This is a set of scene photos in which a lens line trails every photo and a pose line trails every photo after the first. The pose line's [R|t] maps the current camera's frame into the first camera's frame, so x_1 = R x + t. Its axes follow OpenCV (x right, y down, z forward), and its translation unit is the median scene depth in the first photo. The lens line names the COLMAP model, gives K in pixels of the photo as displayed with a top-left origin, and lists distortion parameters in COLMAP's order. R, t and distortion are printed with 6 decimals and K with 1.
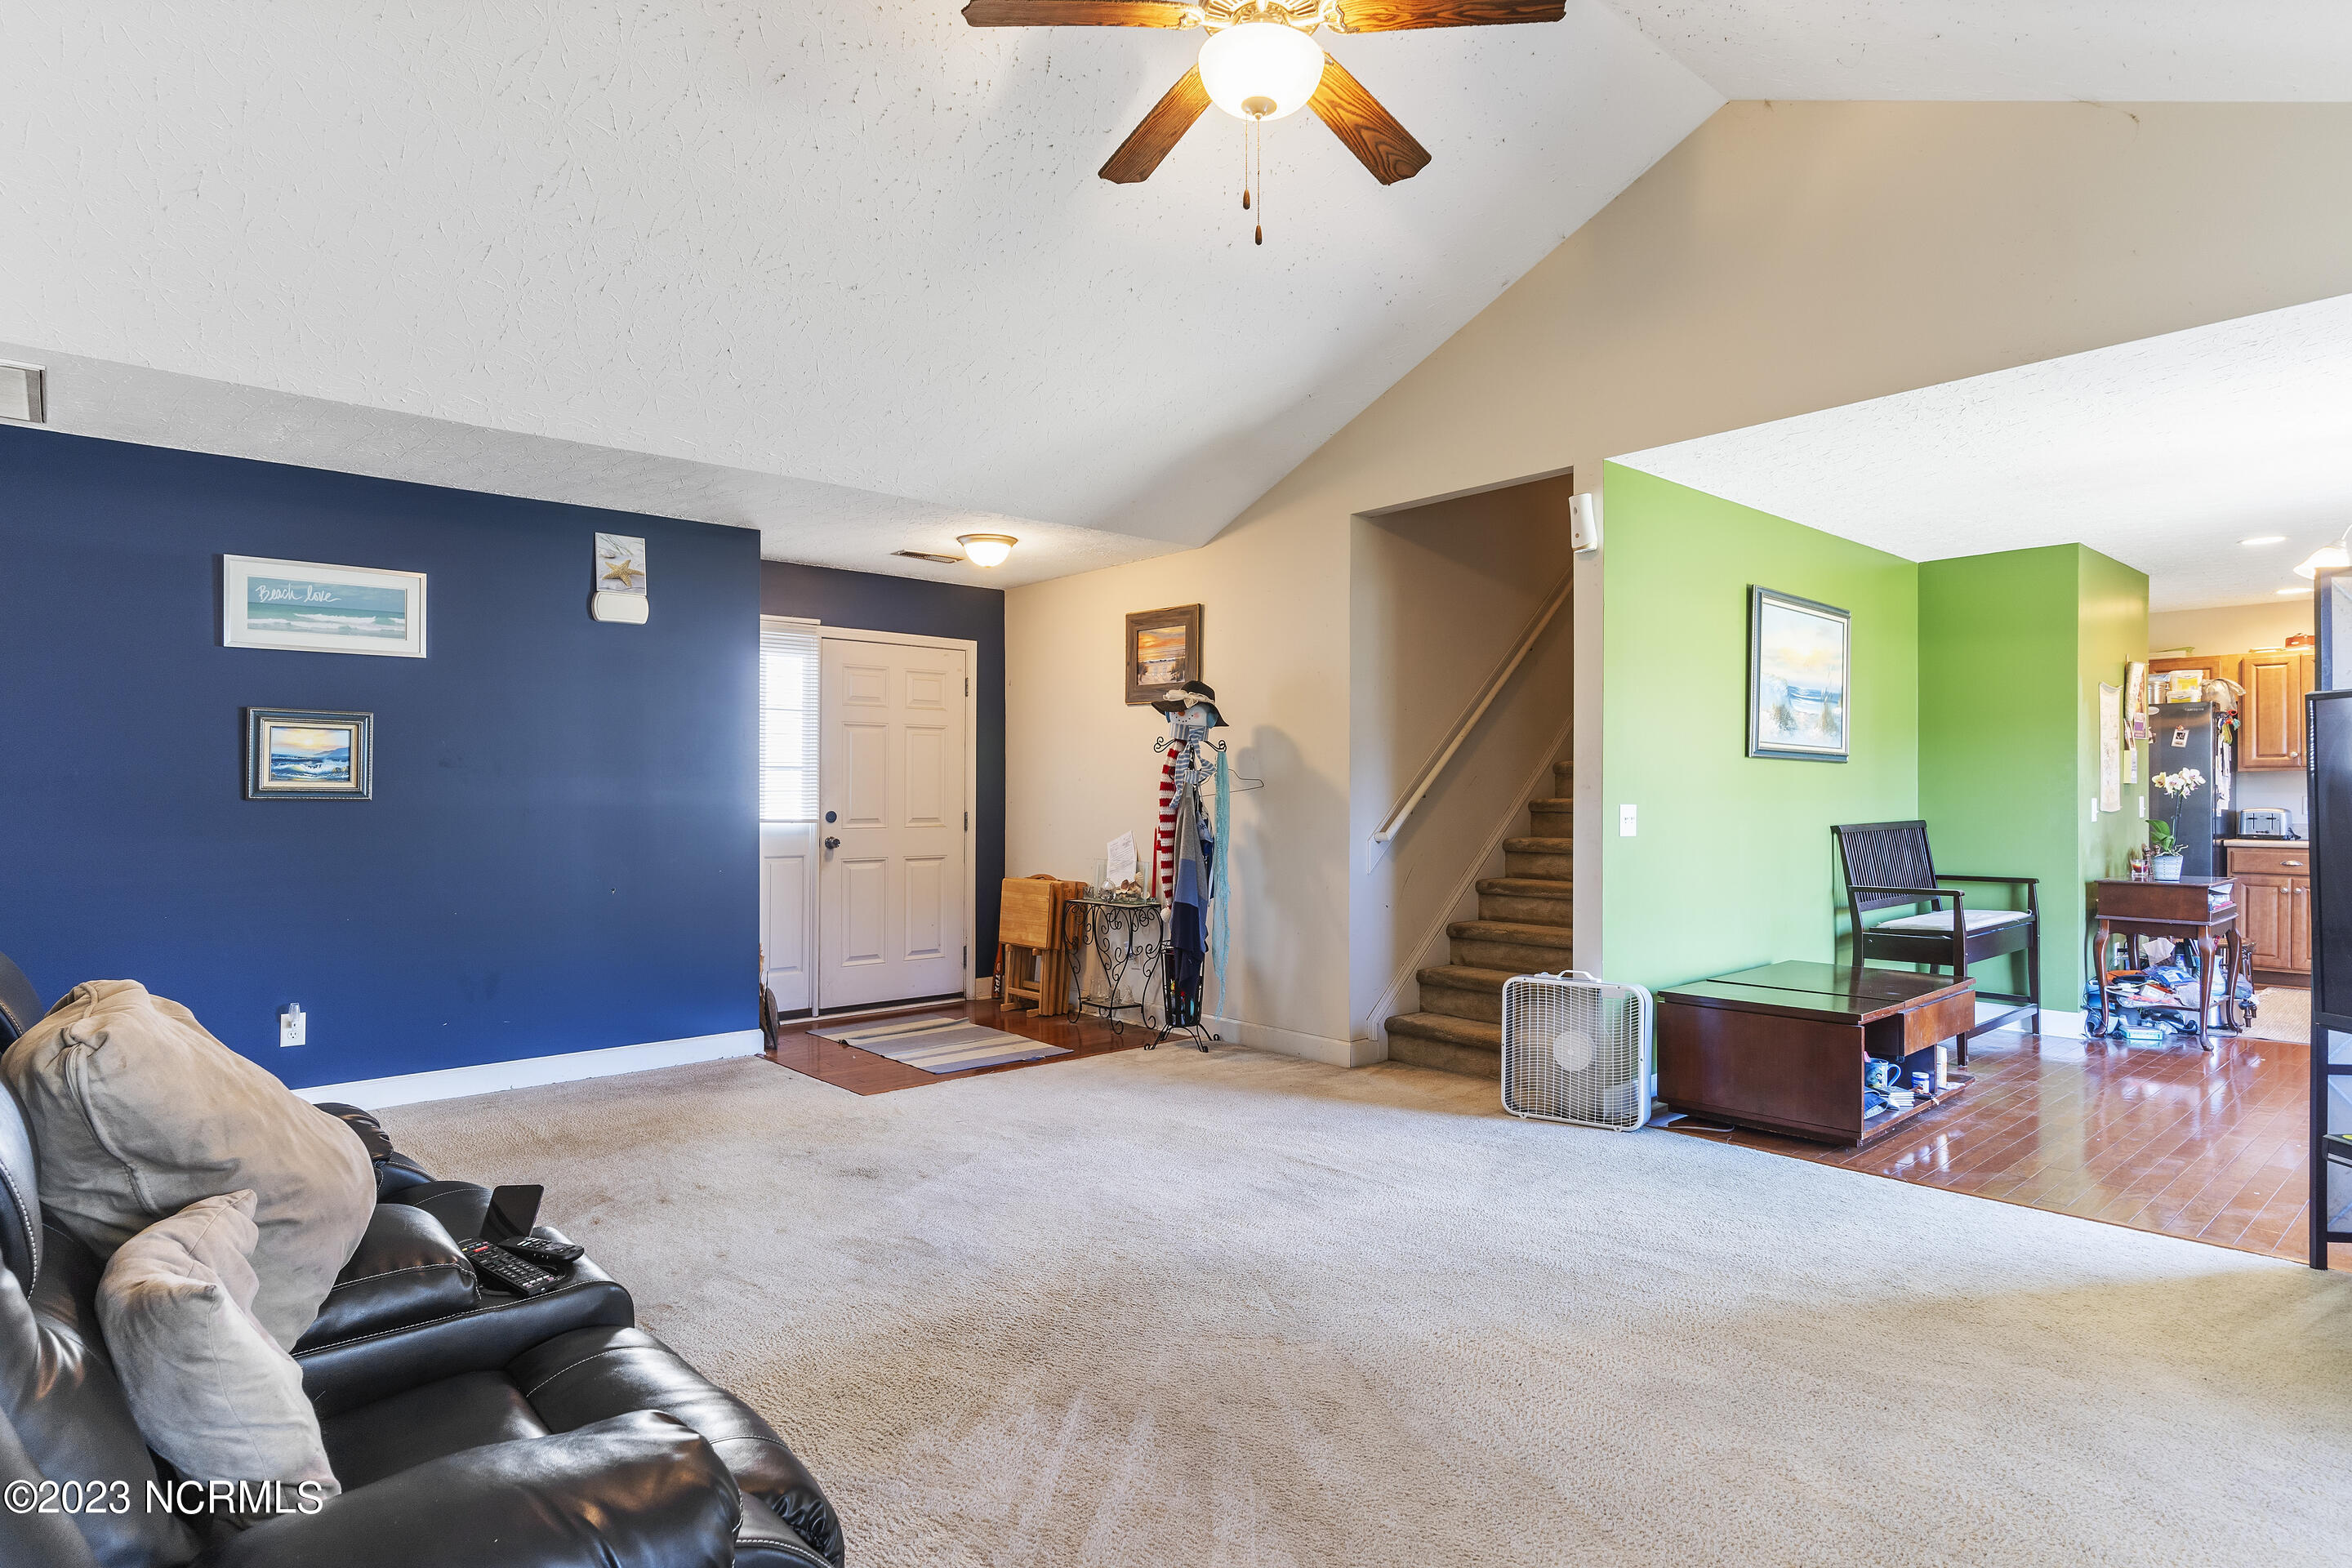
lens RADIAL K [[1256.8, 0, 1161.3], [0, 1256.8, 791.4], [0, 0, 1]] dist [-0.000507, -0.000137]
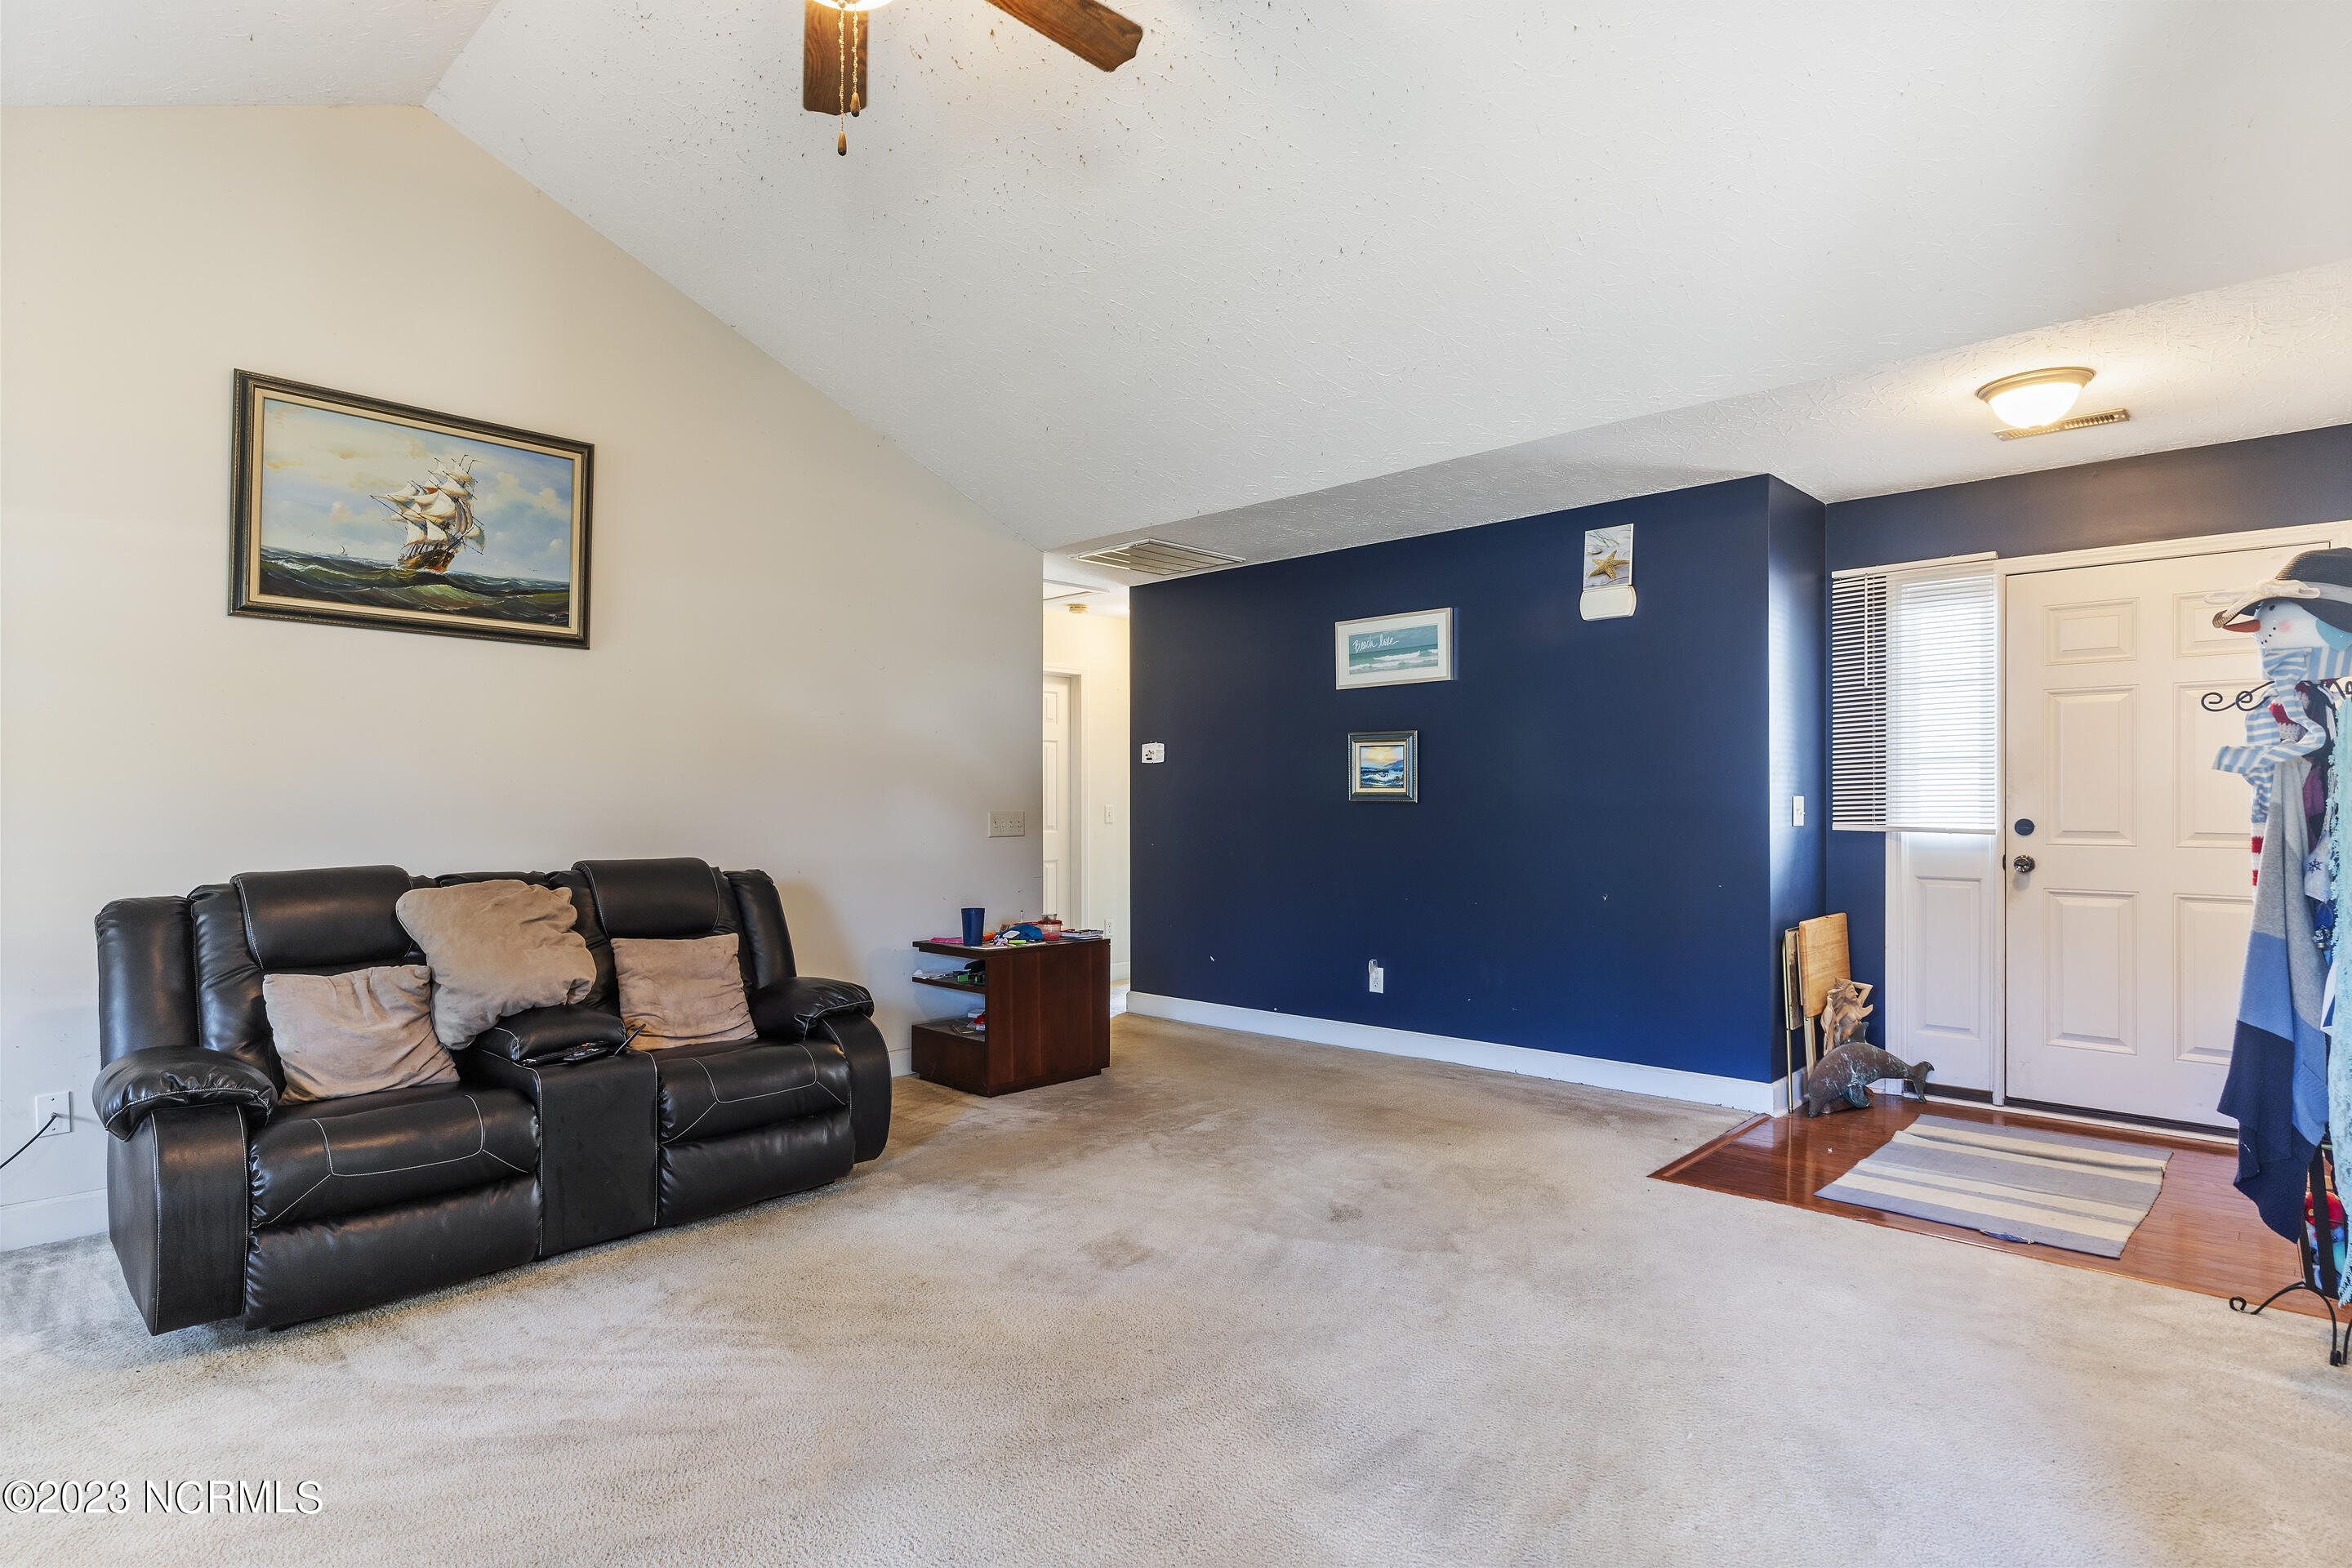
lens RADIAL K [[1207.0, 0, 1137.0], [0, 1207.0, 794.3], [0, 0, 1]] dist [0.004309, 0.000236]
pose [[0.089297, 0.001217, -0.996004, 0.392716], [0.009978, 0.999948, 0.002116, -0.004640], [0.995955, -0.010127, 0.089281, 0.480760]]
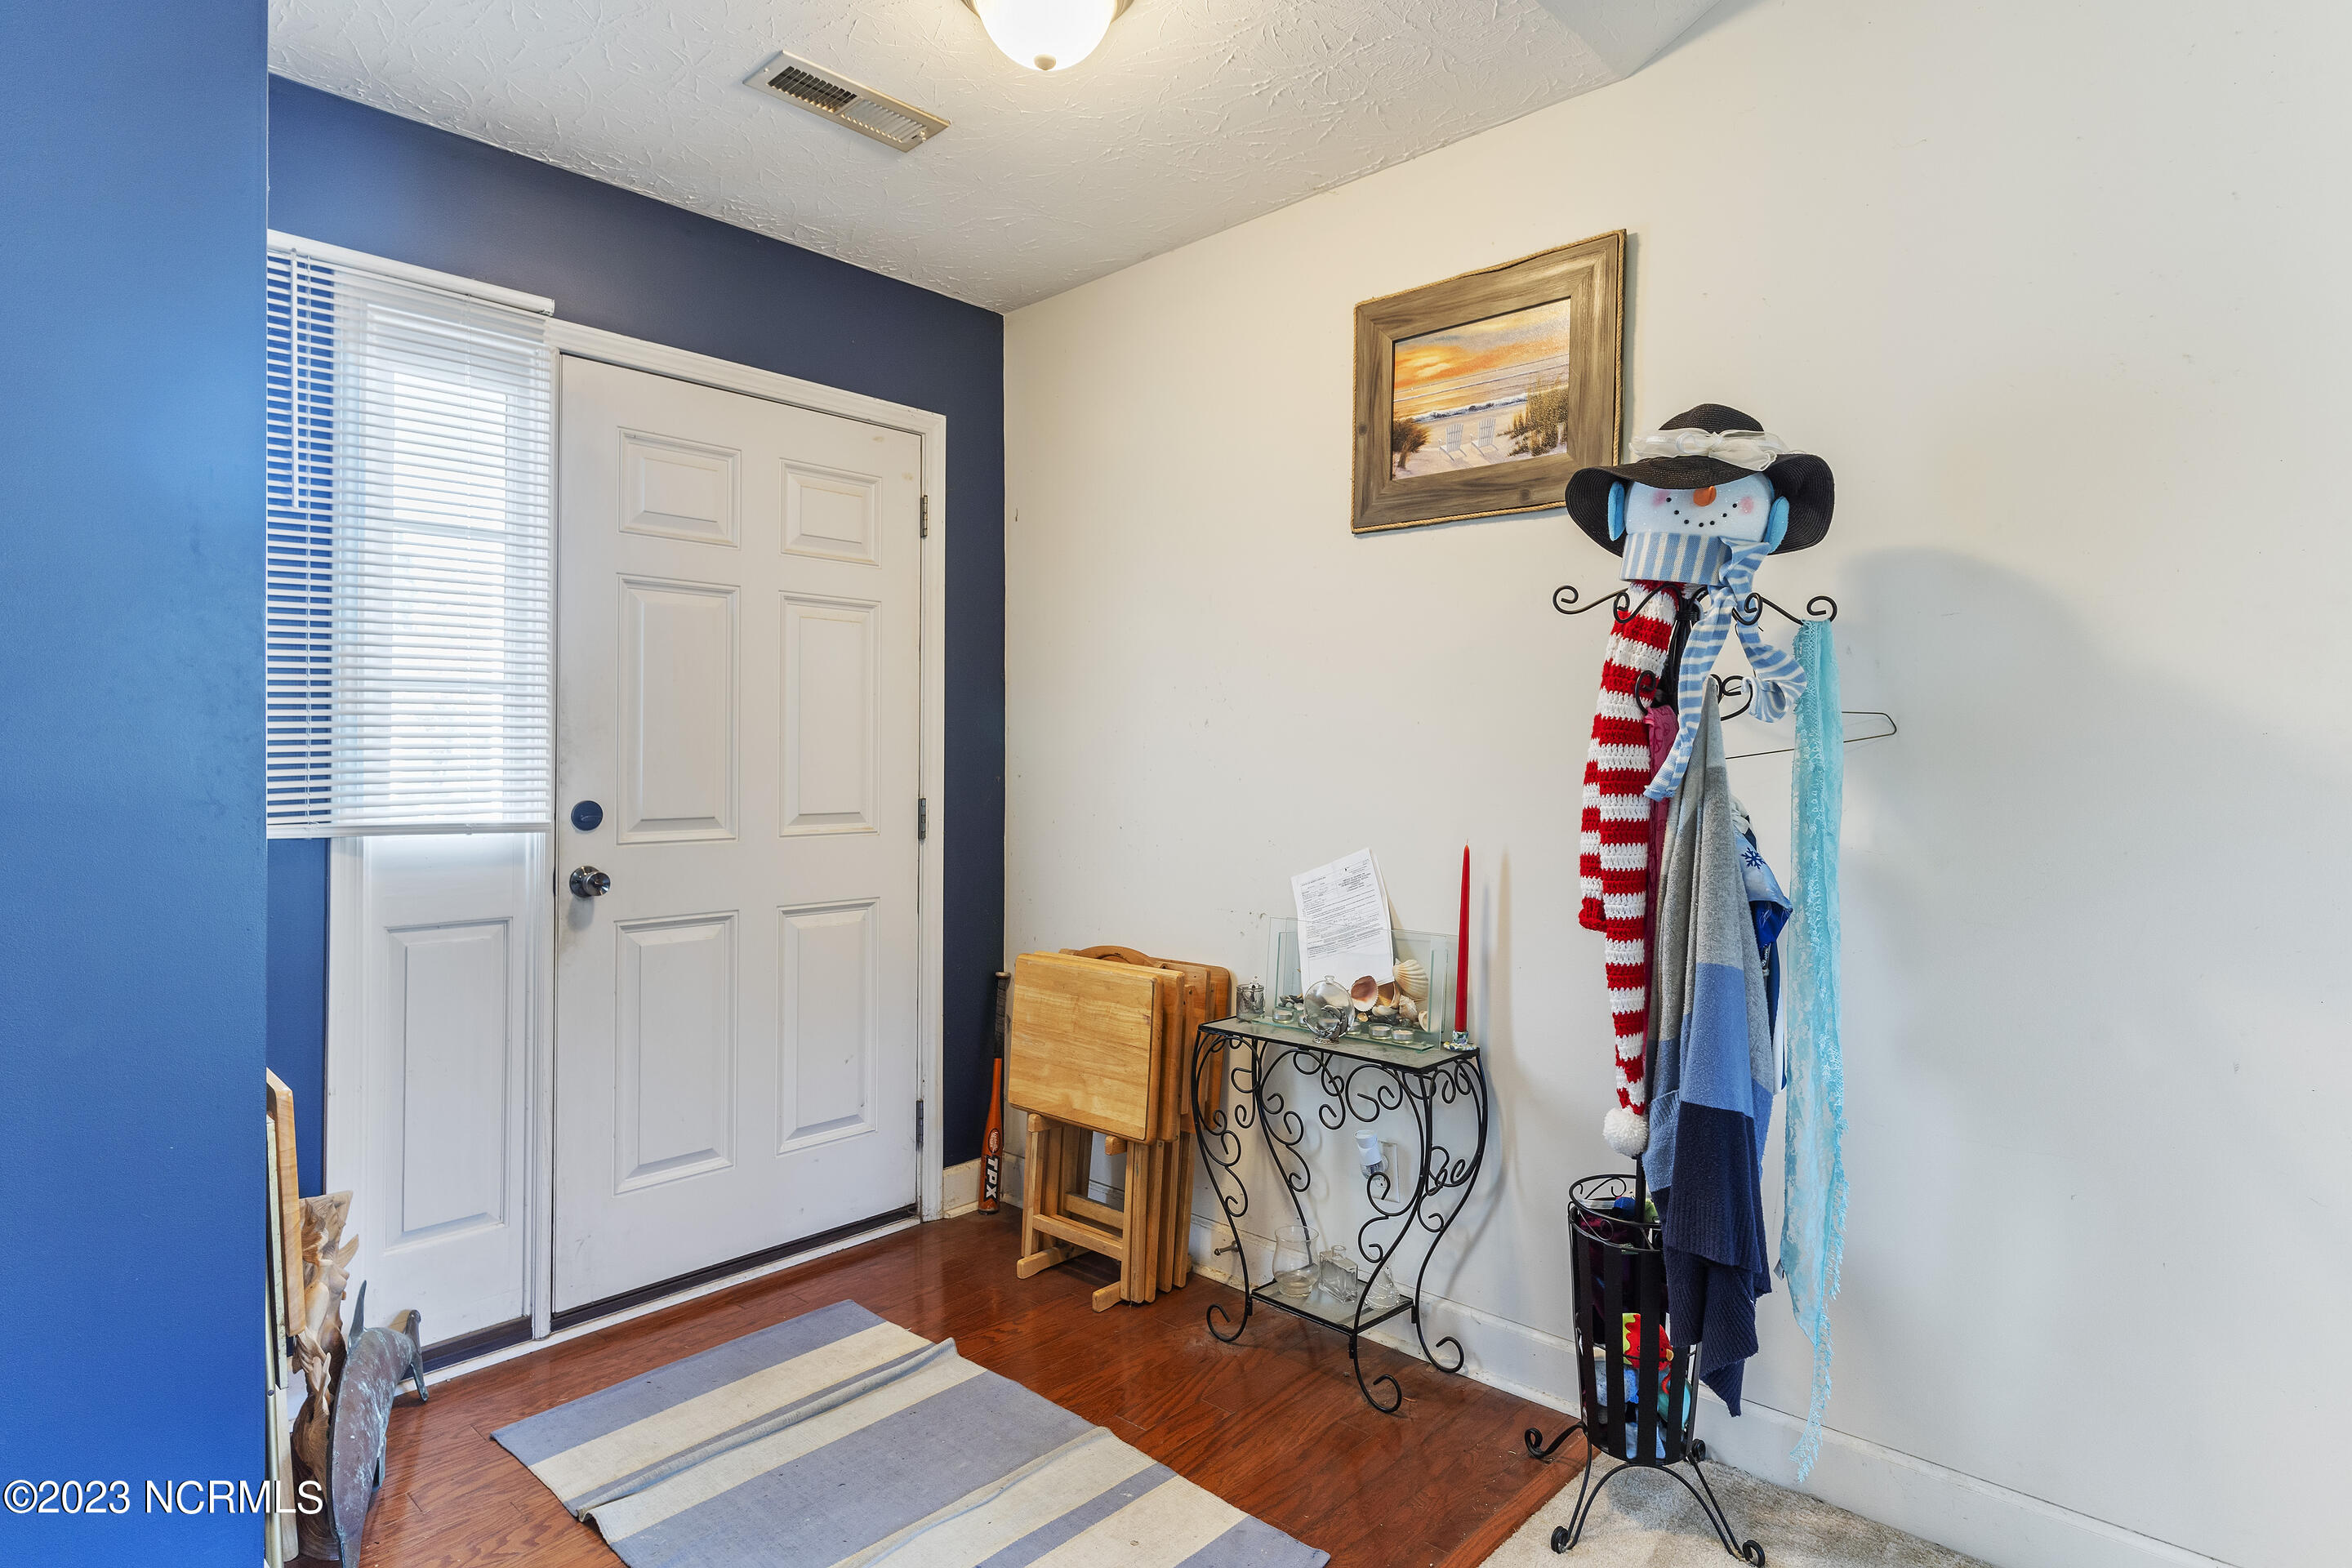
lens RADIAL K [[1254.3, 0, 1185.6], [0, 1254.3, 760.6], [0, 0, 1]] dist [-0.001594, -0.000473]
pose [[0.993167, 0.000605, 0.116697, -0.132878], [-0.000879, 0.999997, 0.002302, 0.002383], [-0.116696, -0.002389, 0.993165, 0.636619]]
